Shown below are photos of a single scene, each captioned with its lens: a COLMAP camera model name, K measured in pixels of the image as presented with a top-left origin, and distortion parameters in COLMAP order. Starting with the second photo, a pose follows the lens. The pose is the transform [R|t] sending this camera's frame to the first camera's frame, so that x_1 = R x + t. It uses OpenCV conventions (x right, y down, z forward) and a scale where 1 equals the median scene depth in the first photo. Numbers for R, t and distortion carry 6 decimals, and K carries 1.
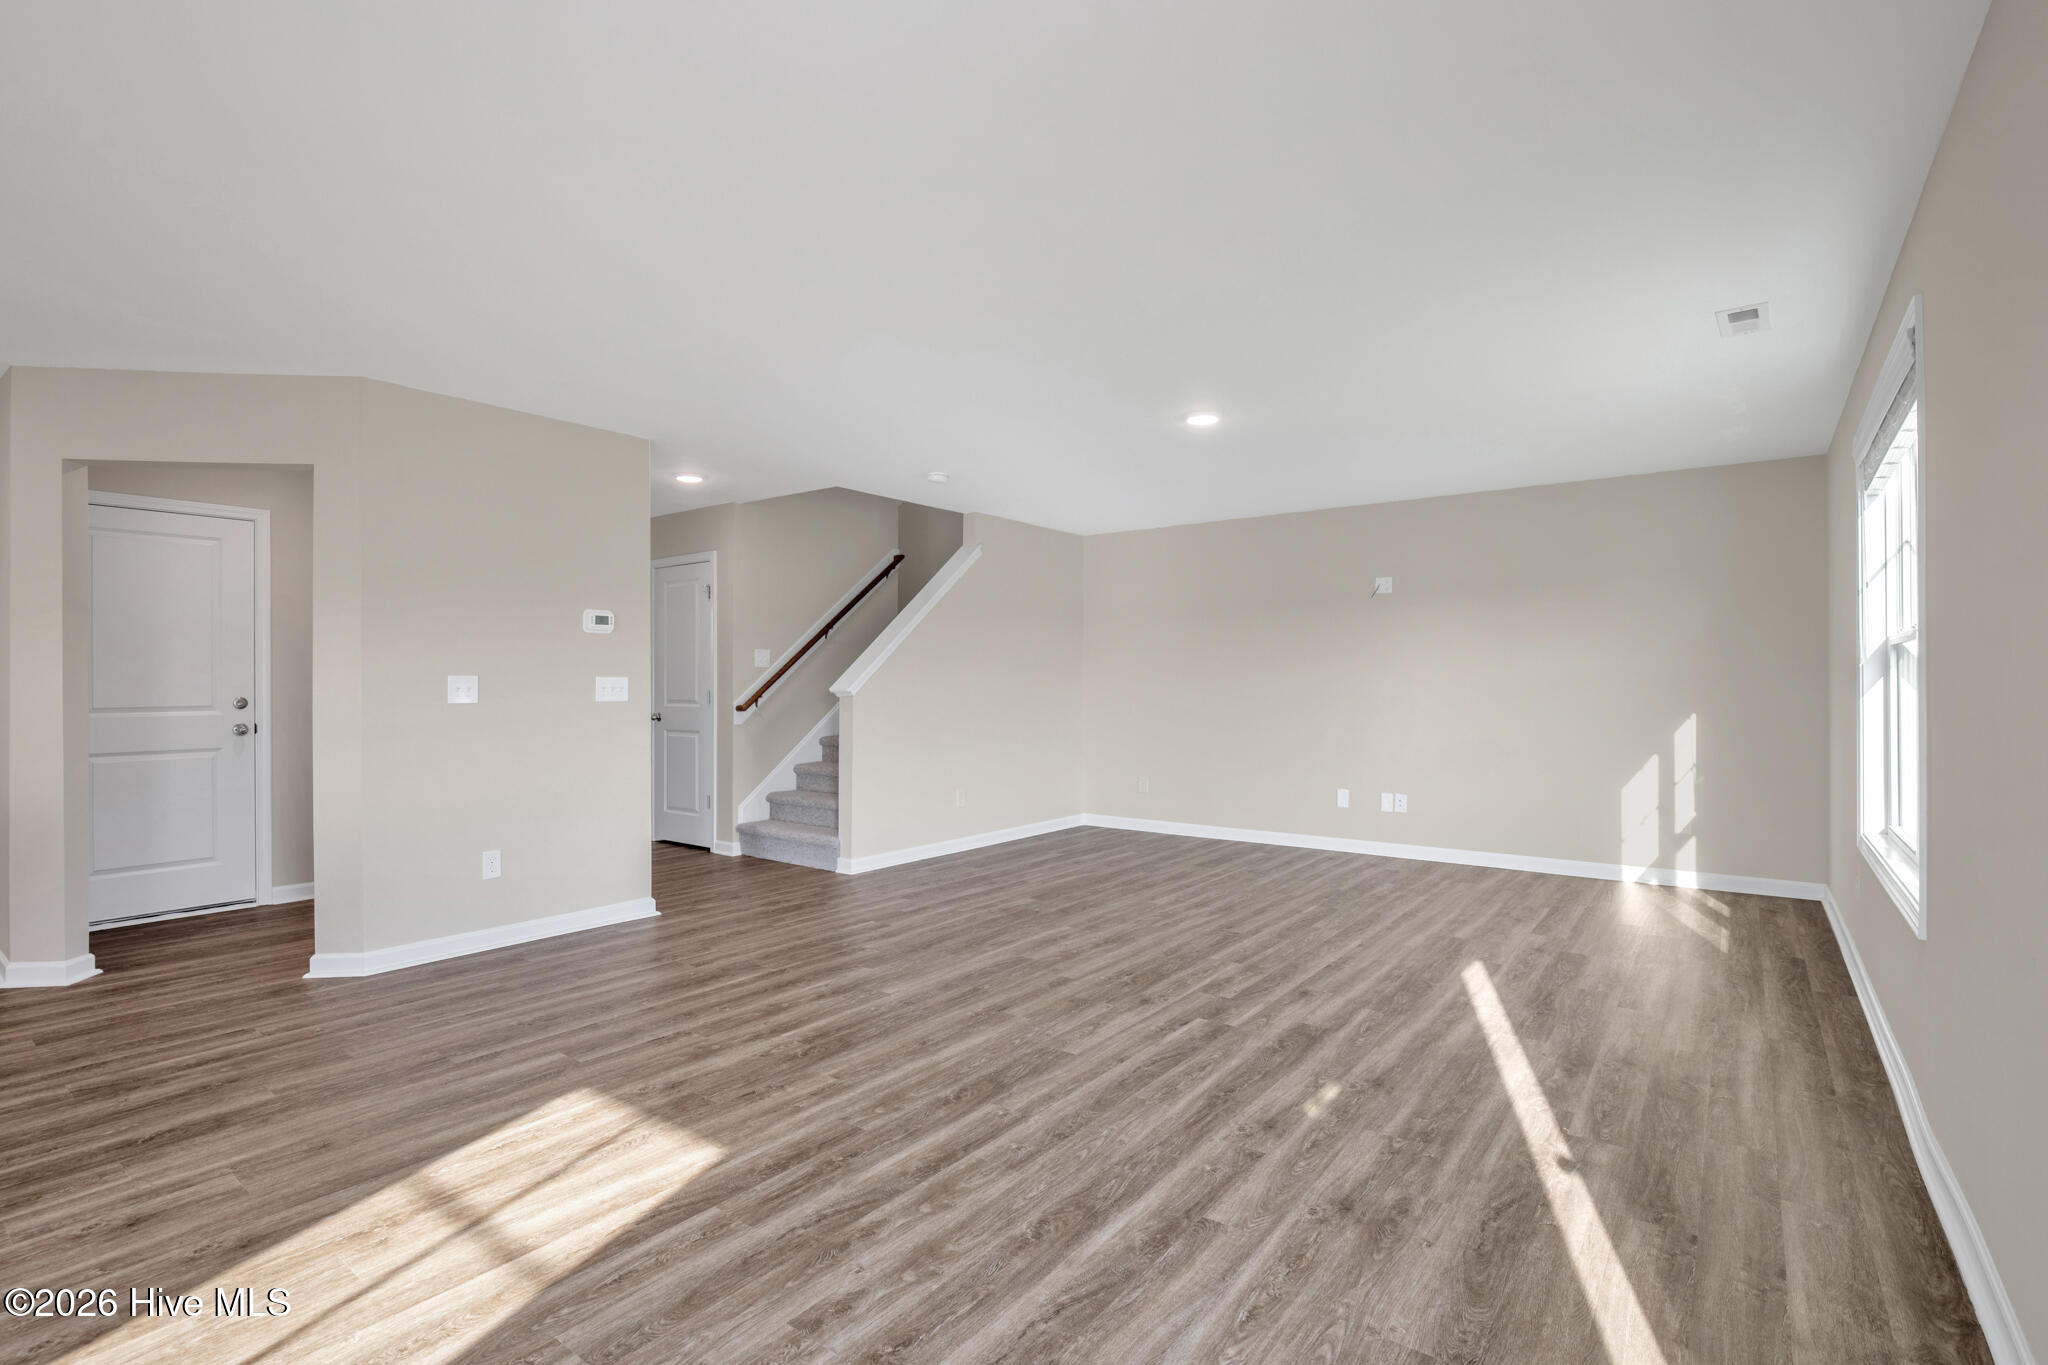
lens RADIAL K [[958.6, 0, 1024.0], [0, 958.6, 682.5], [0, 0, 1]] dist [-0.026019, -0.000751]
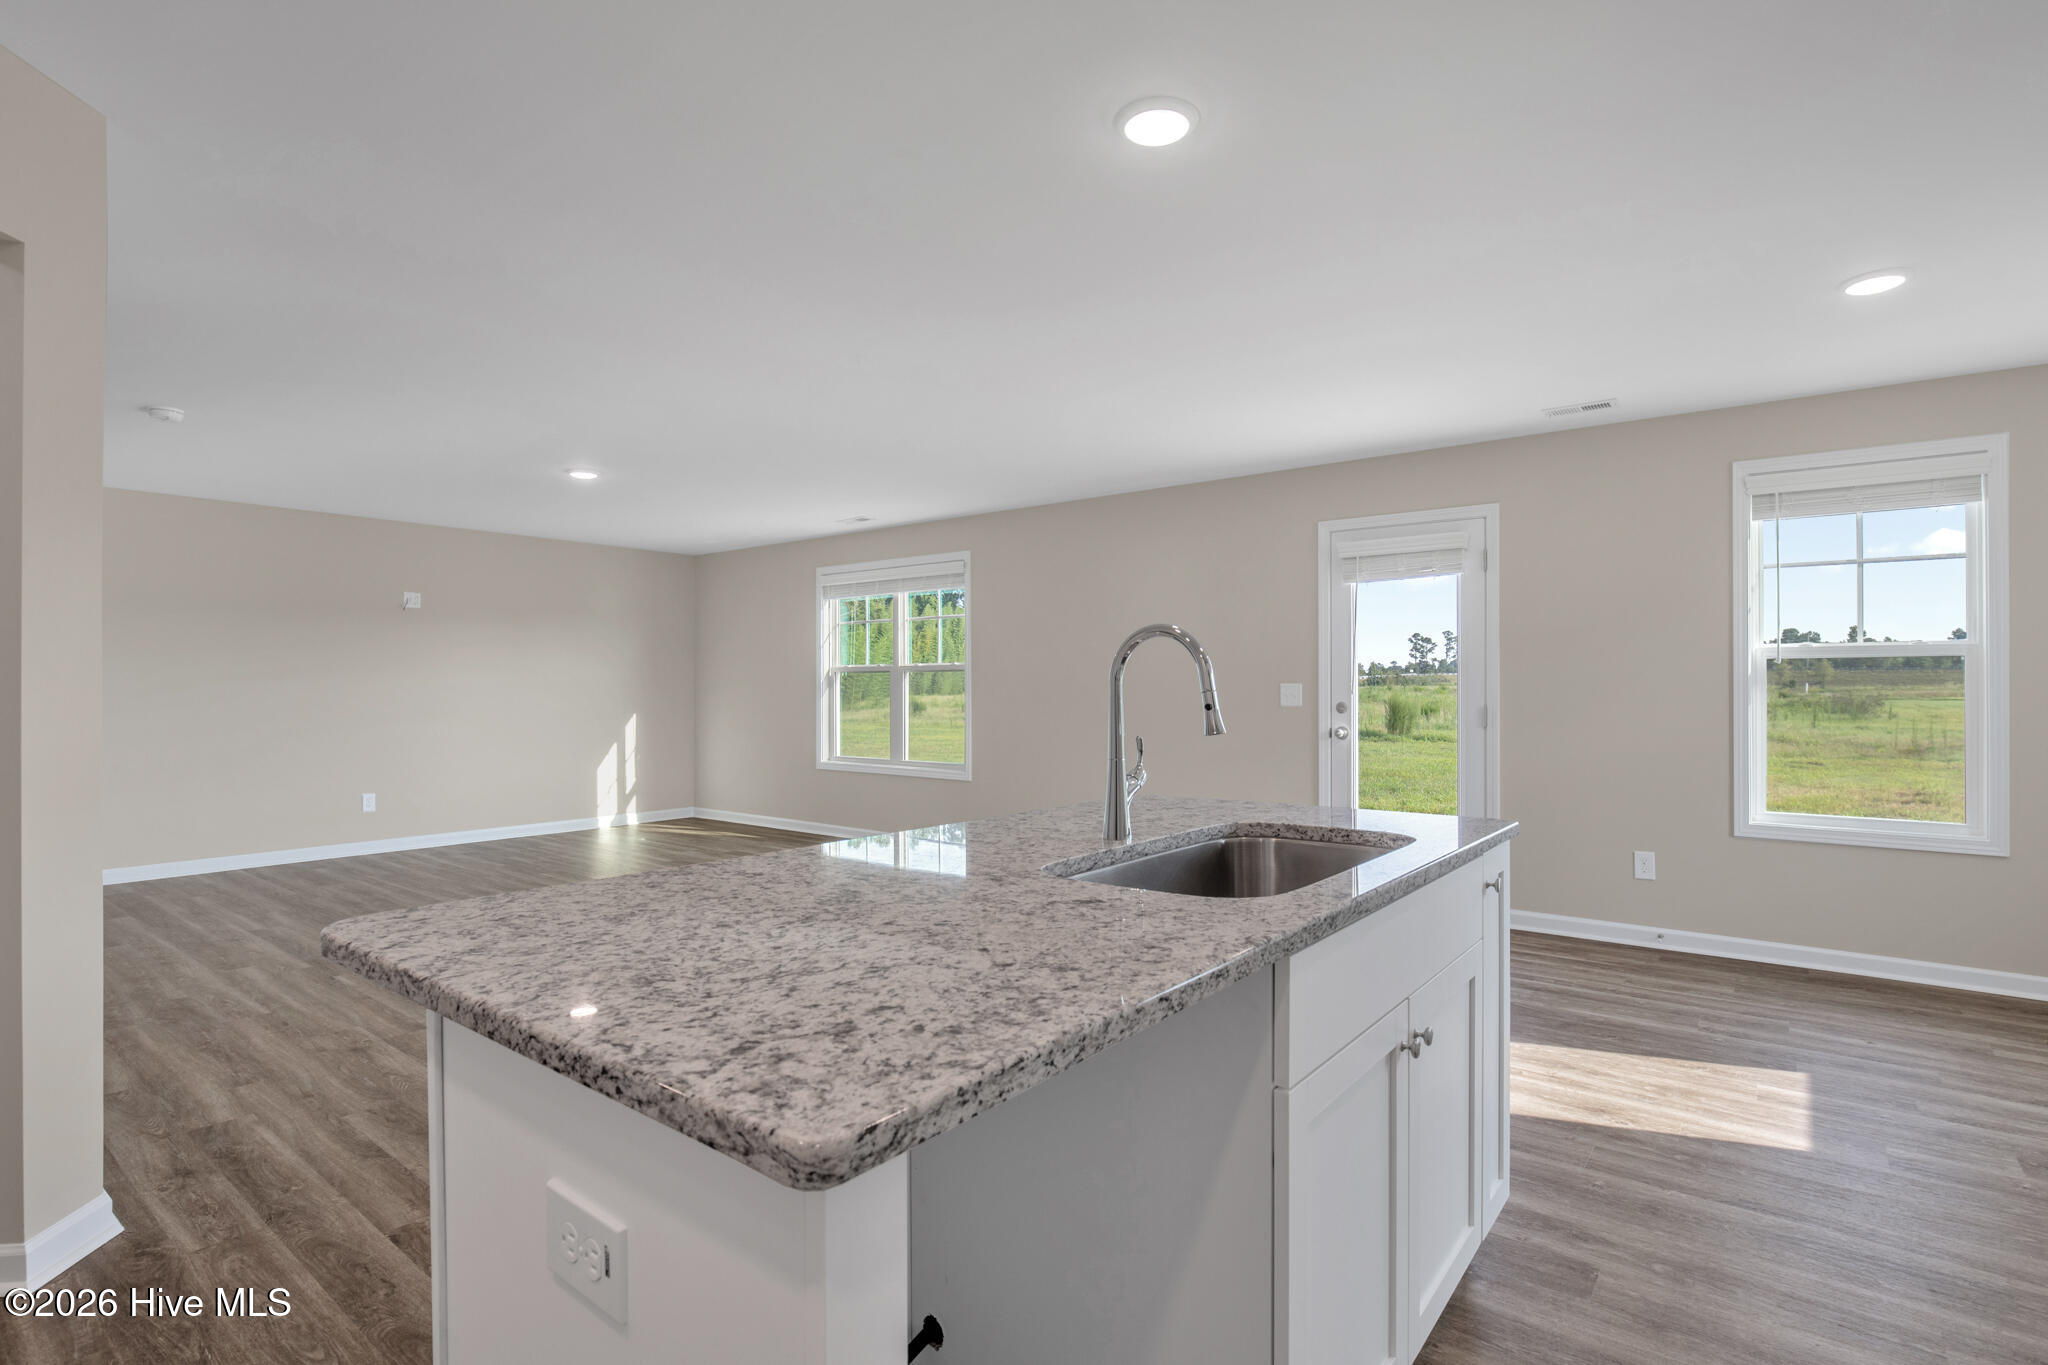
lens RADIAL K [[987.7, 0, 1035.8], [0, 987.7, 699.0], [0, 0, 1]] dist [-0.003229, -0.000602]
pose [[0.028932, -0.007403, 0.999554, -1.279134], [-0.004621, 0.999961, 0.007540, -0.002979], [-0.999571, -0.004837, 0.028897, 0.466301]]
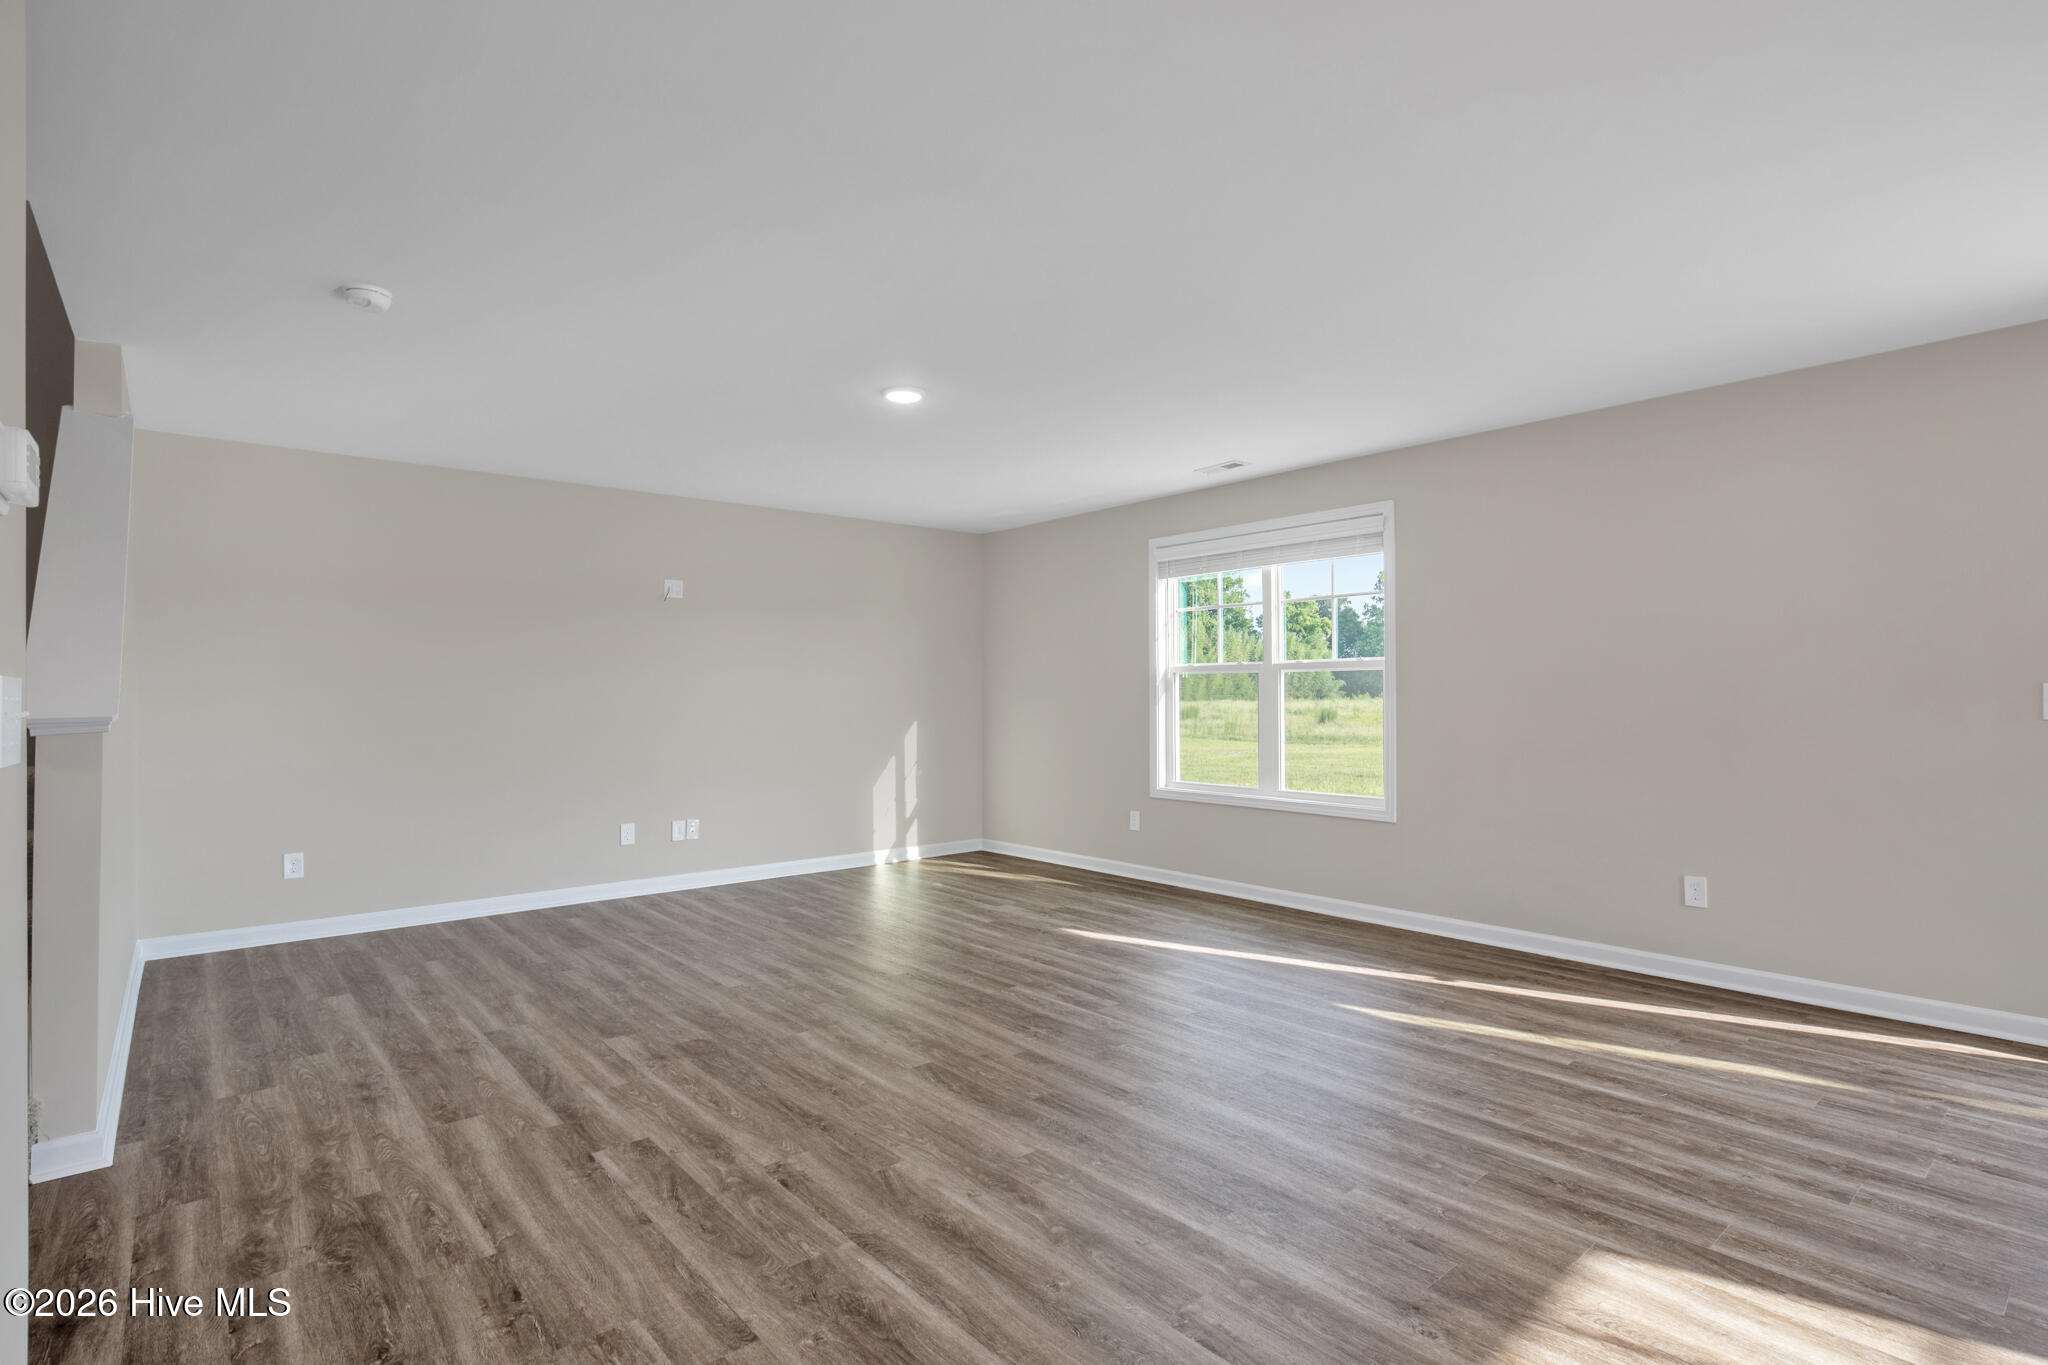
lens RADIAL K [[980.0, 0, 1053.7], [0, 980.0, 711.6], [0, 0, 1]] dist [-0.001909, 0.000295]
pose [[0.201937, -0.014614, 0.979289, -0.808264], [-0.001976, 0.999881, 0.015329, -0.003122], [-0.979396, -0.005031, 0.201884, 0.824731]]
